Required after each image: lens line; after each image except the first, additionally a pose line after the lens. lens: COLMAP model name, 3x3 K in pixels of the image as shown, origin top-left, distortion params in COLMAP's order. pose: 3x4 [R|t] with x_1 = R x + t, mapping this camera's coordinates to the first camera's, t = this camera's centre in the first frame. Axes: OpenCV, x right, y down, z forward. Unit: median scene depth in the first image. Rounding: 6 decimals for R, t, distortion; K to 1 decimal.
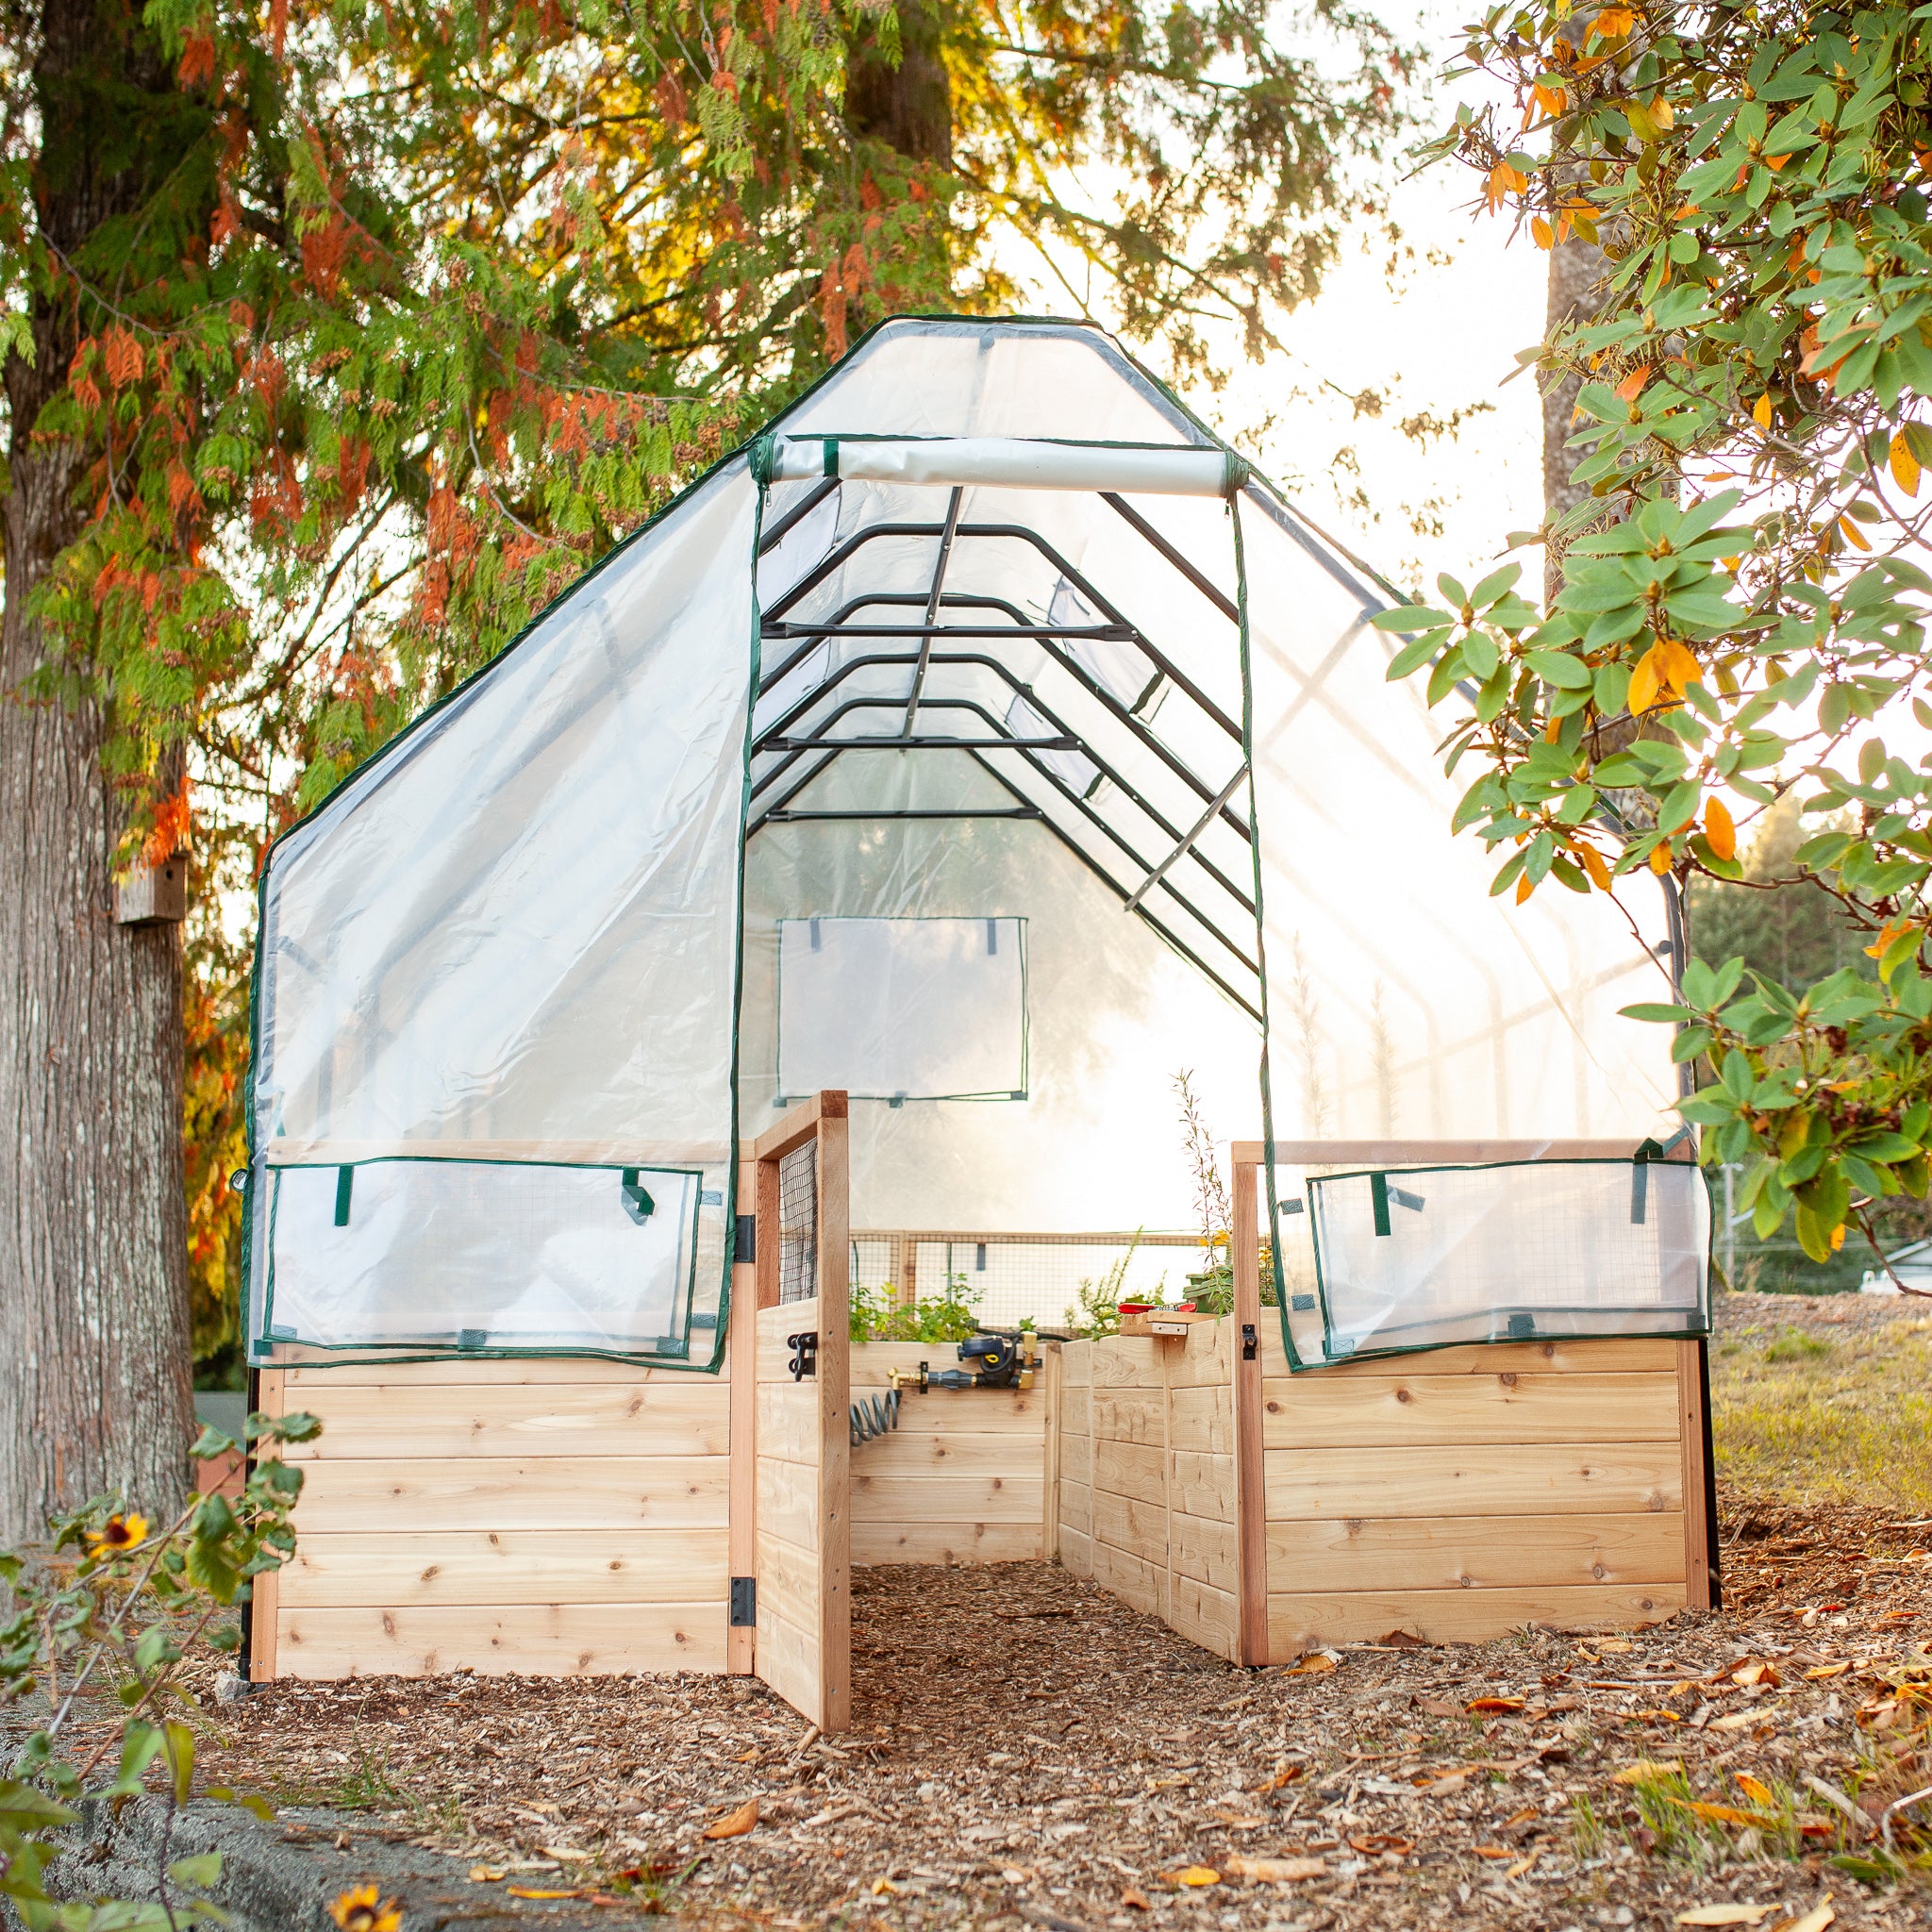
lens RADIAL K [[2768.5, 0, 1235.5], [0, 2768.5, 987.6], [0, 0, 1]] dist [0.000856, -0.026736]
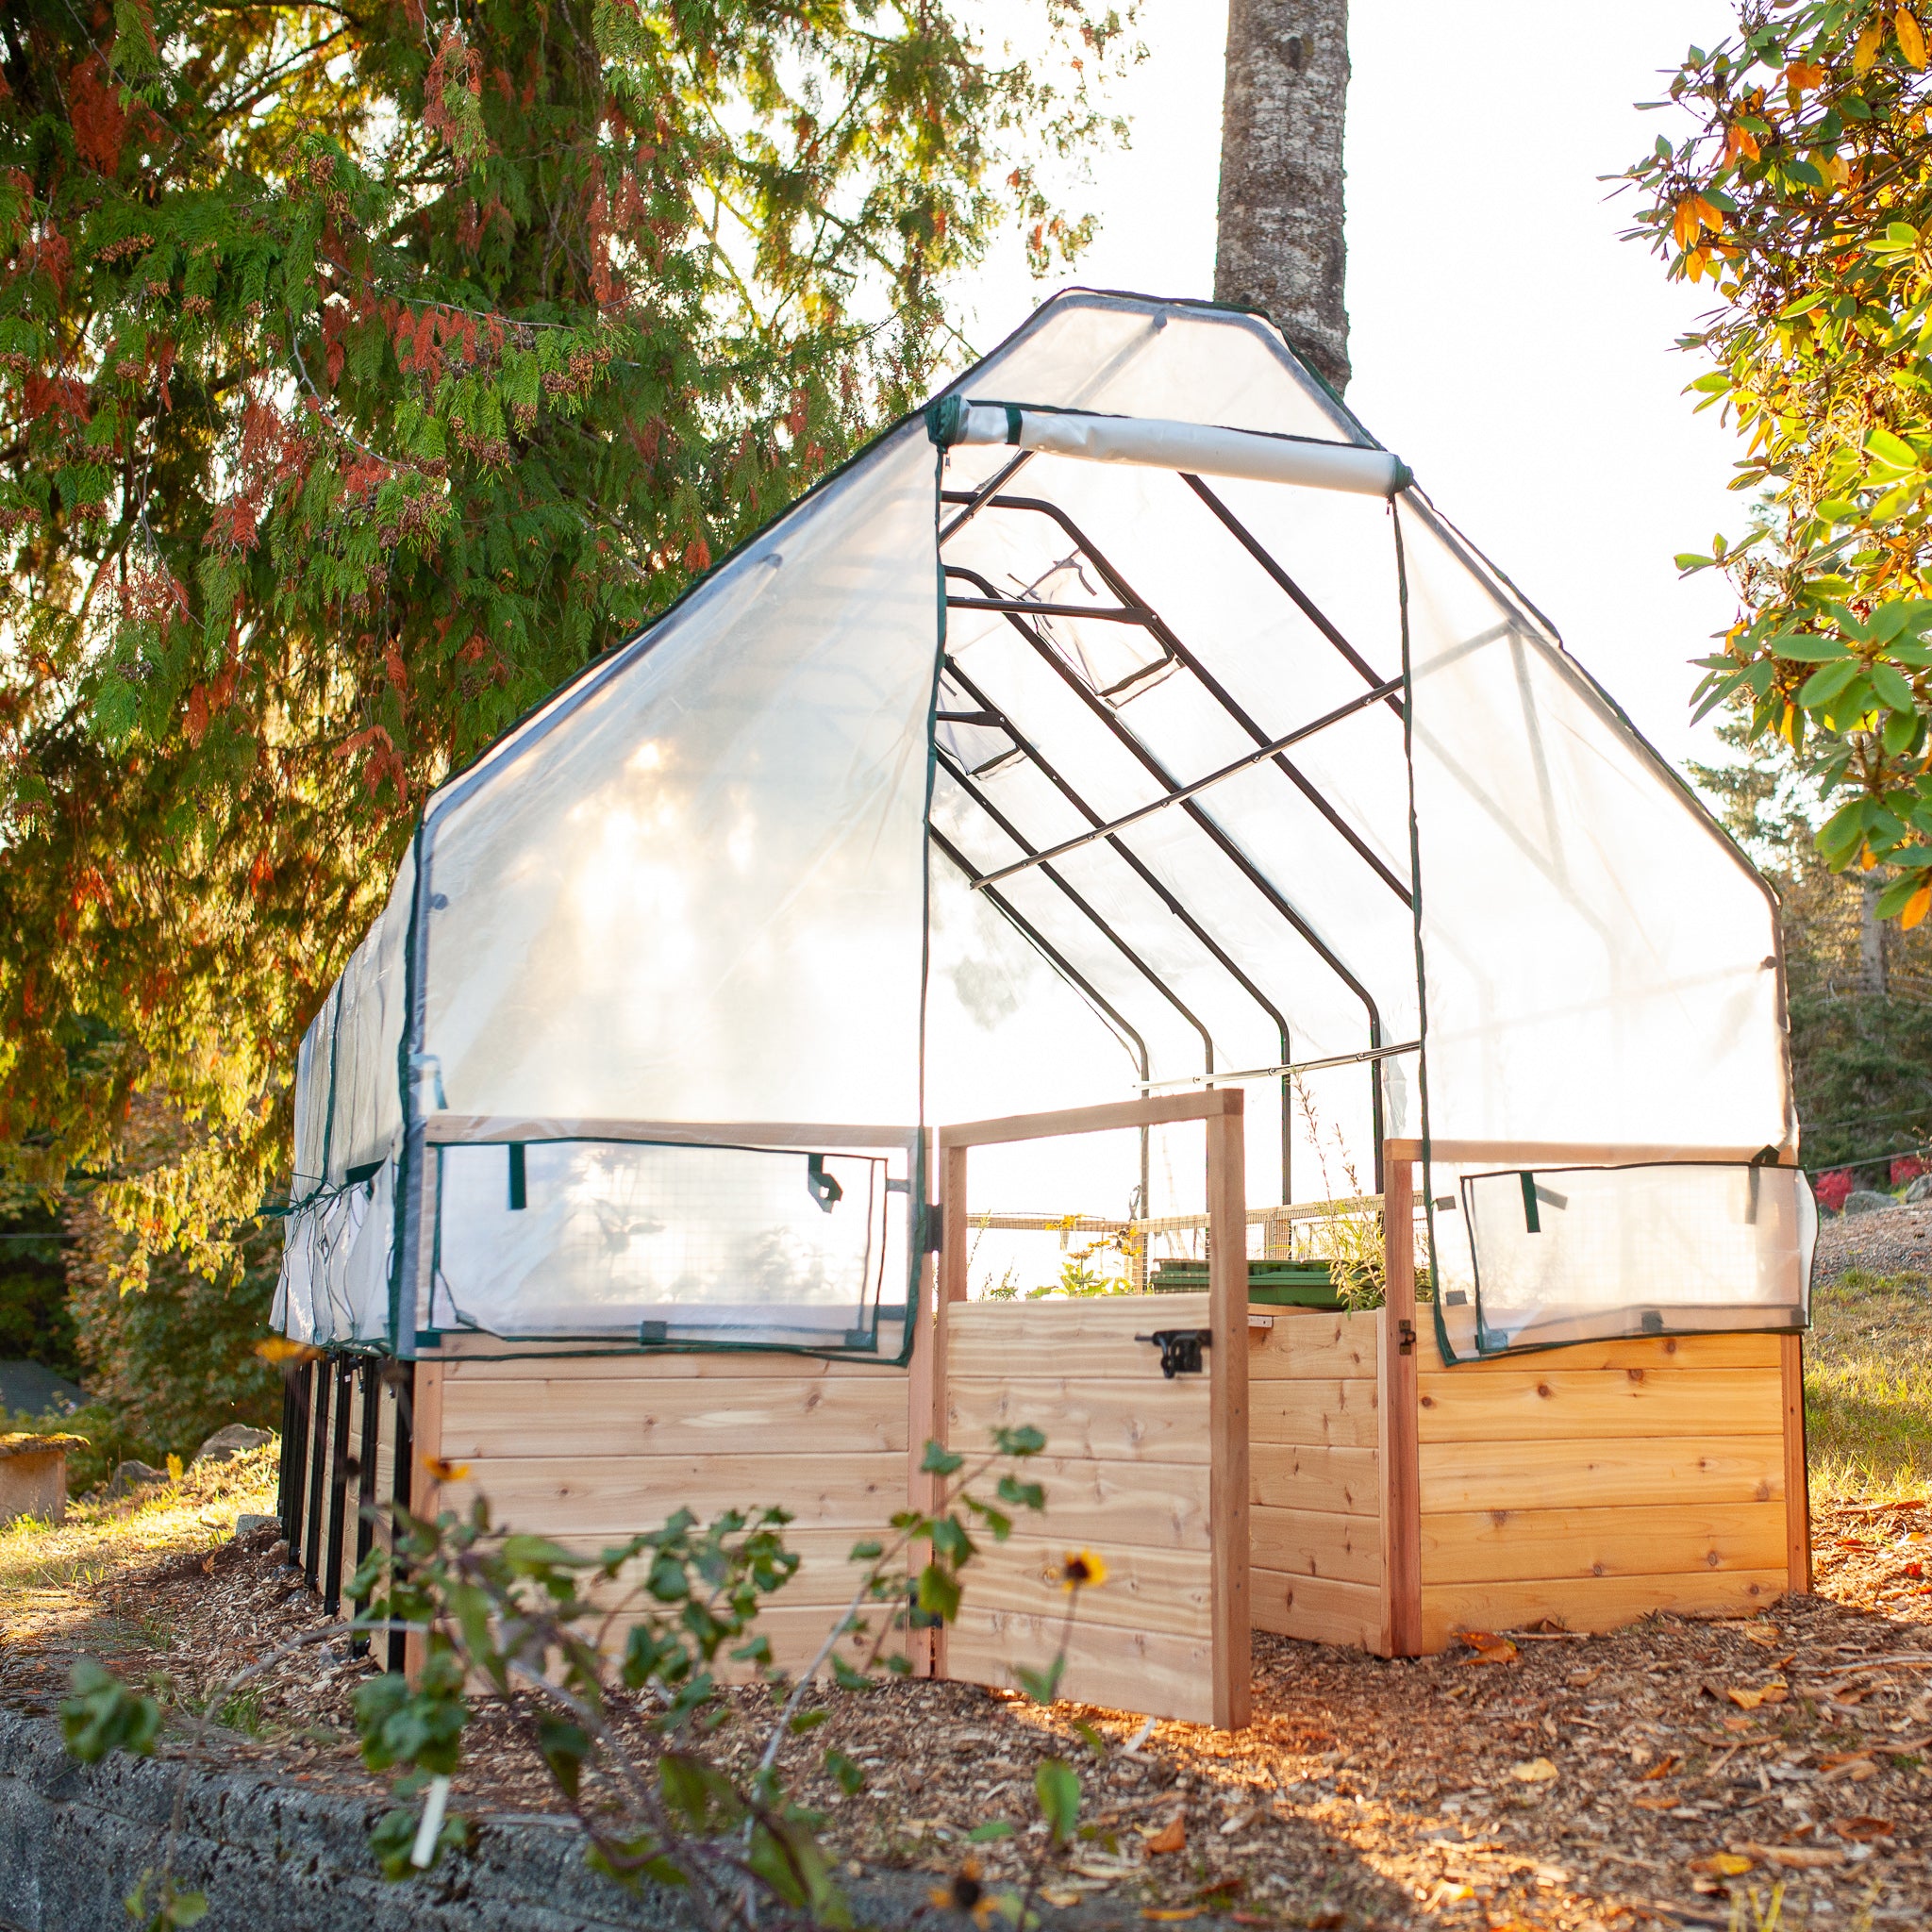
lens RADIAL K [[2768.5, 0, 1235.5], [0, 2768.5, 987.6], [0, 0, 1]] dist [0.000856, -0.026736]
pose [[0.968749, 0.036794, 0.245297, -0.307487], [-0.039719, 0.999186, 0.006985, -0.004335], [-0.244841, -0.016510, 0.969423, 0.035745]]
